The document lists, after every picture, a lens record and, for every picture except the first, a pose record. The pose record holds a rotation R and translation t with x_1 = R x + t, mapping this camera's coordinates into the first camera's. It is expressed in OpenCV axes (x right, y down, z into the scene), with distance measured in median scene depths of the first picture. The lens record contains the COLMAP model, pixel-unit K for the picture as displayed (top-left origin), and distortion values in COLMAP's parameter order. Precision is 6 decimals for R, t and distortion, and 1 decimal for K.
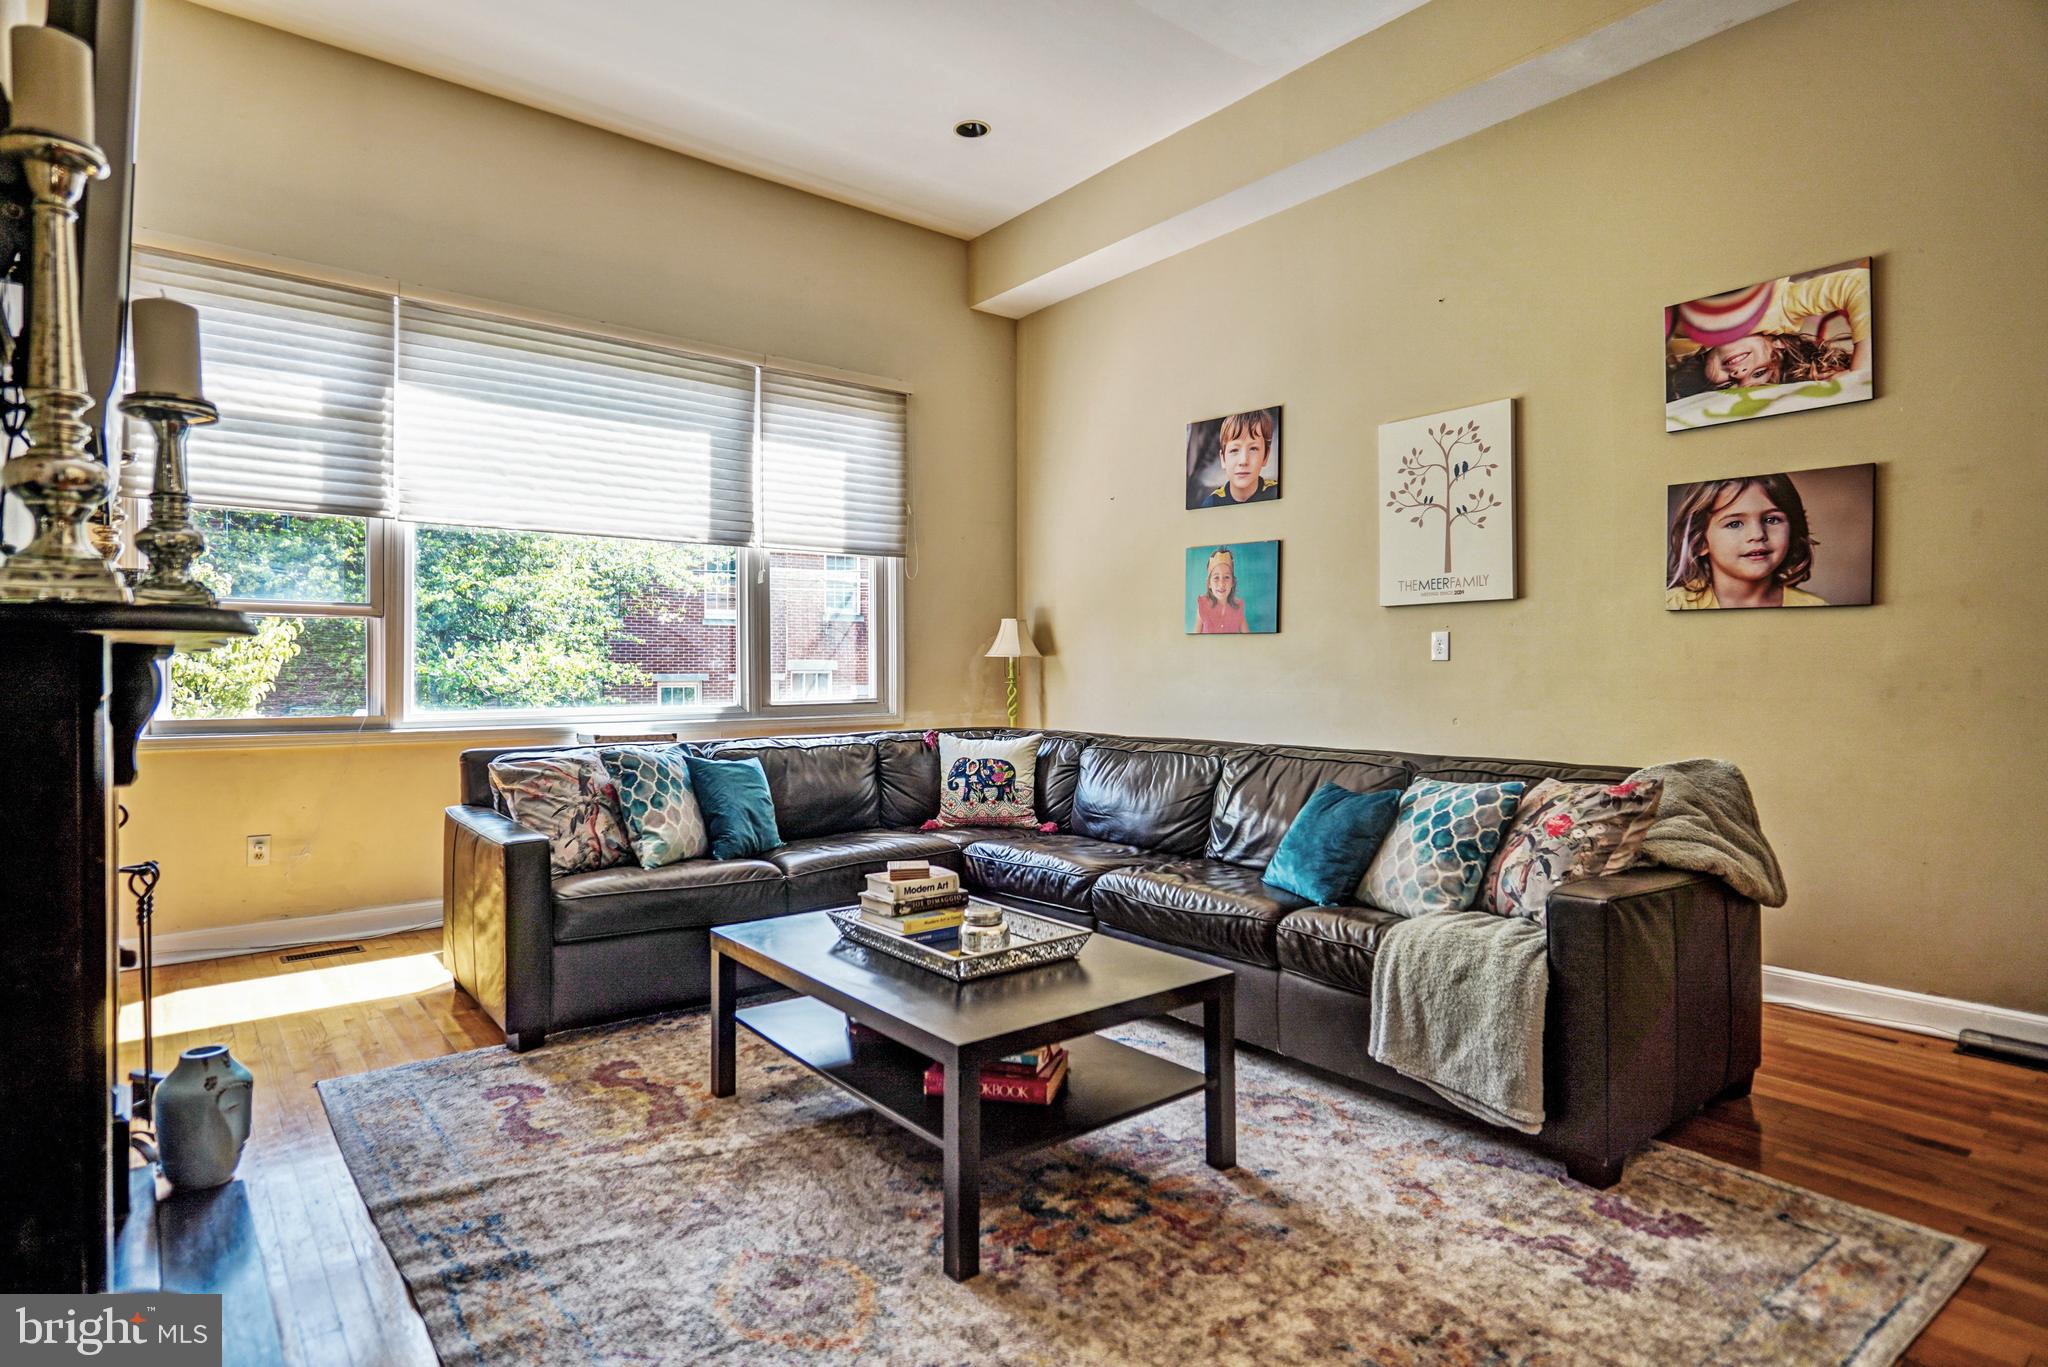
lens RADIAL K [[1085.3, 0, 1021.1], [0, 1085.3, 672.8], [0, 0, 1]] dist [-0.002998, -0.000328]
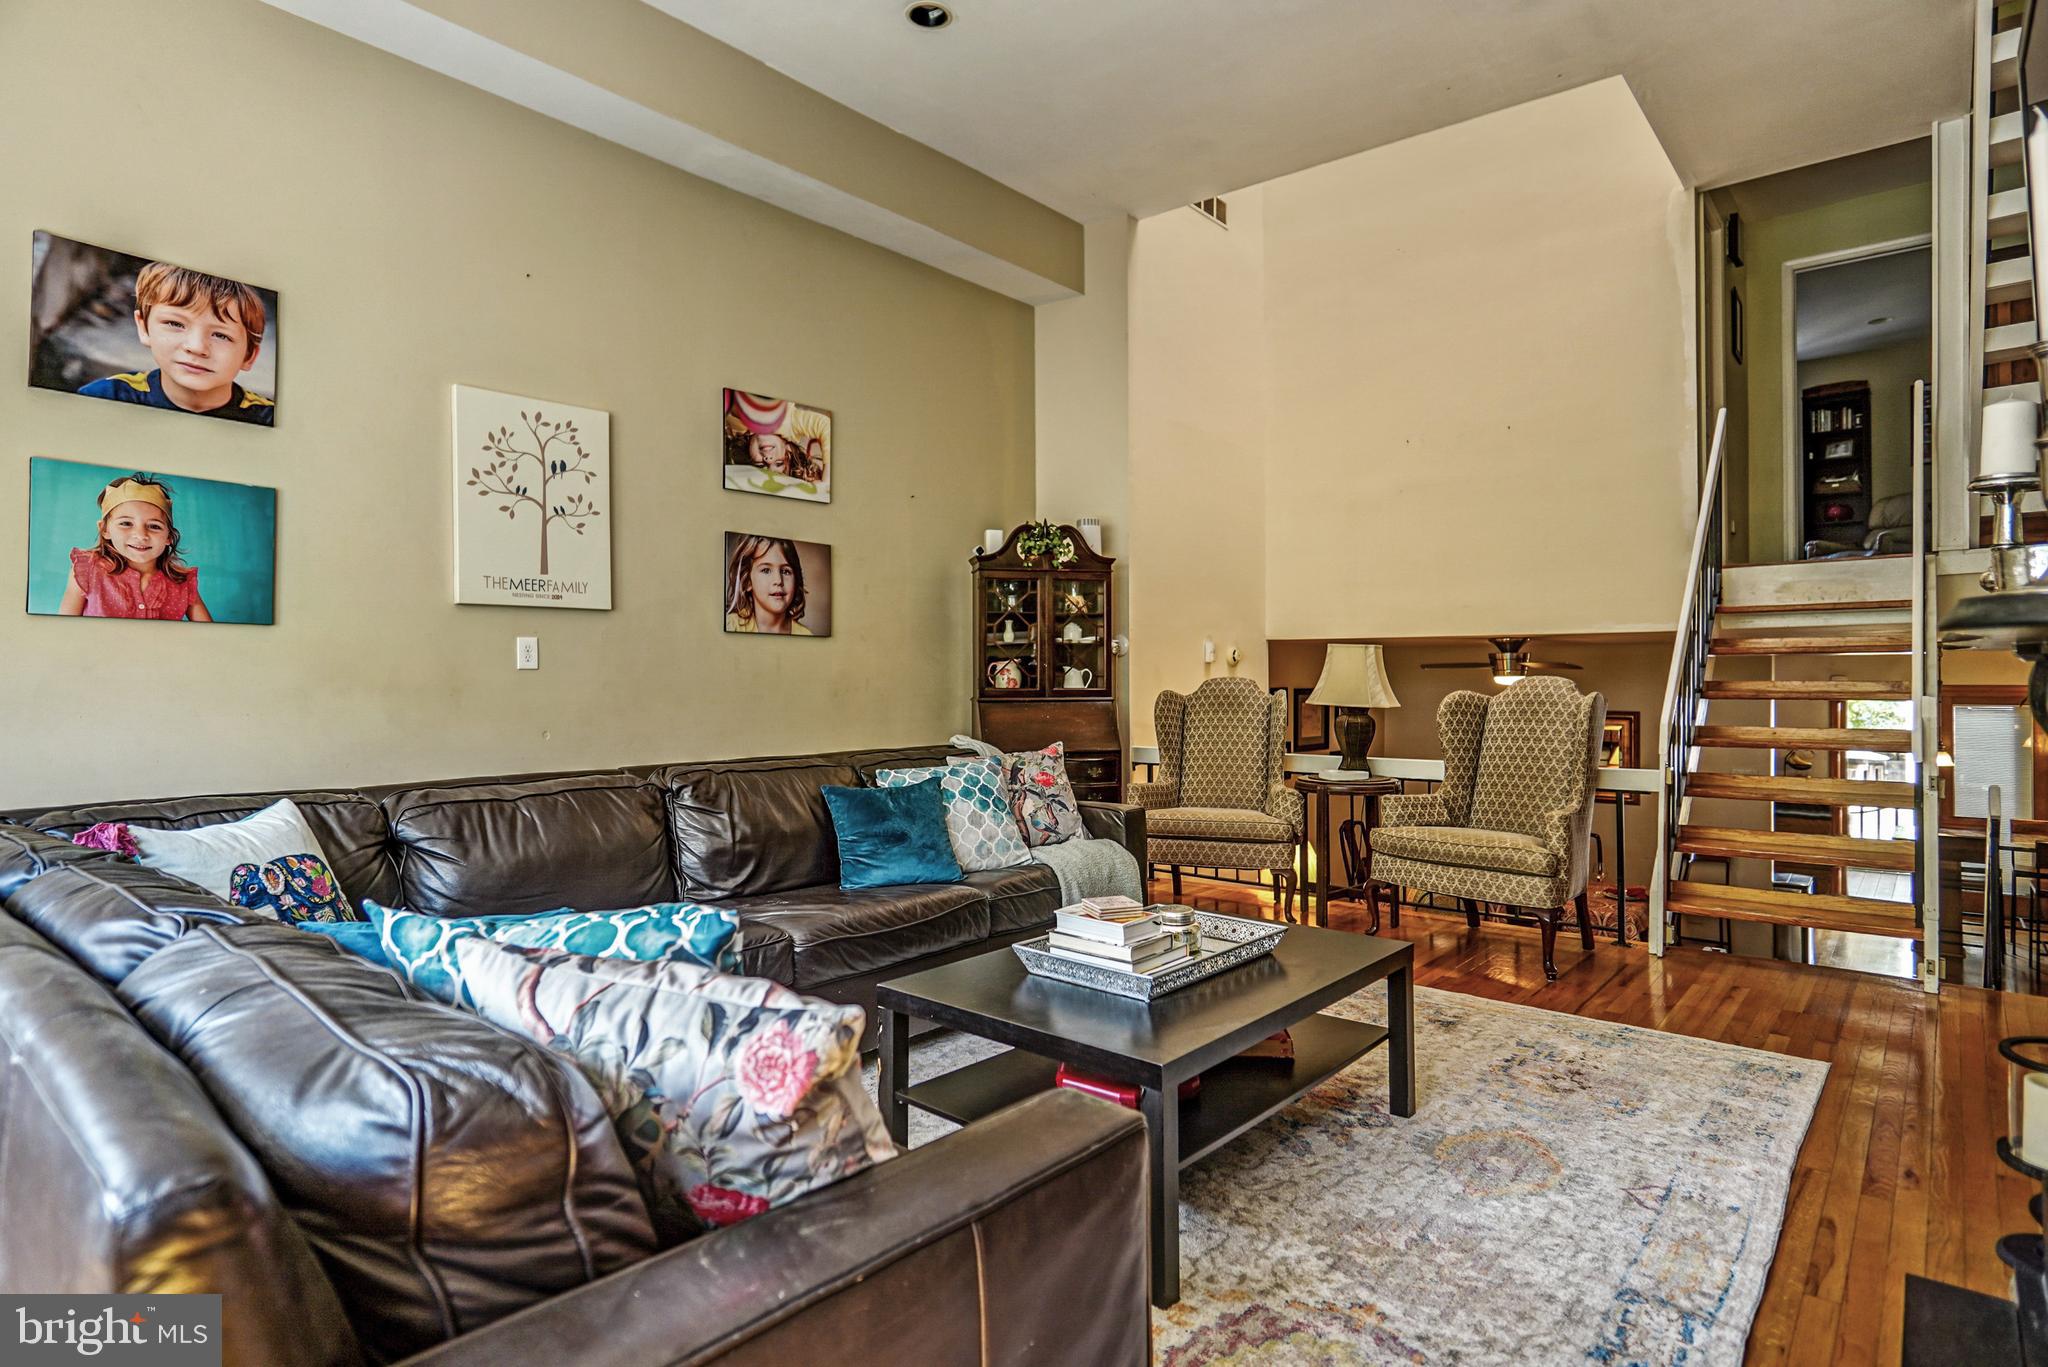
lens RADIAL K [[1085.3, 0, 1021.1], [0, 1085.3, 672.8], [0, 0, 1]] dist [-0.002998, -0.000328]
pose [[-0.185384, 0.007361, 0.982639, -0.609561], [0.006500, 0.999959, -0.006265, 0.000003], [-0.982645, 0.005226, -0.185424, 0.795414]]
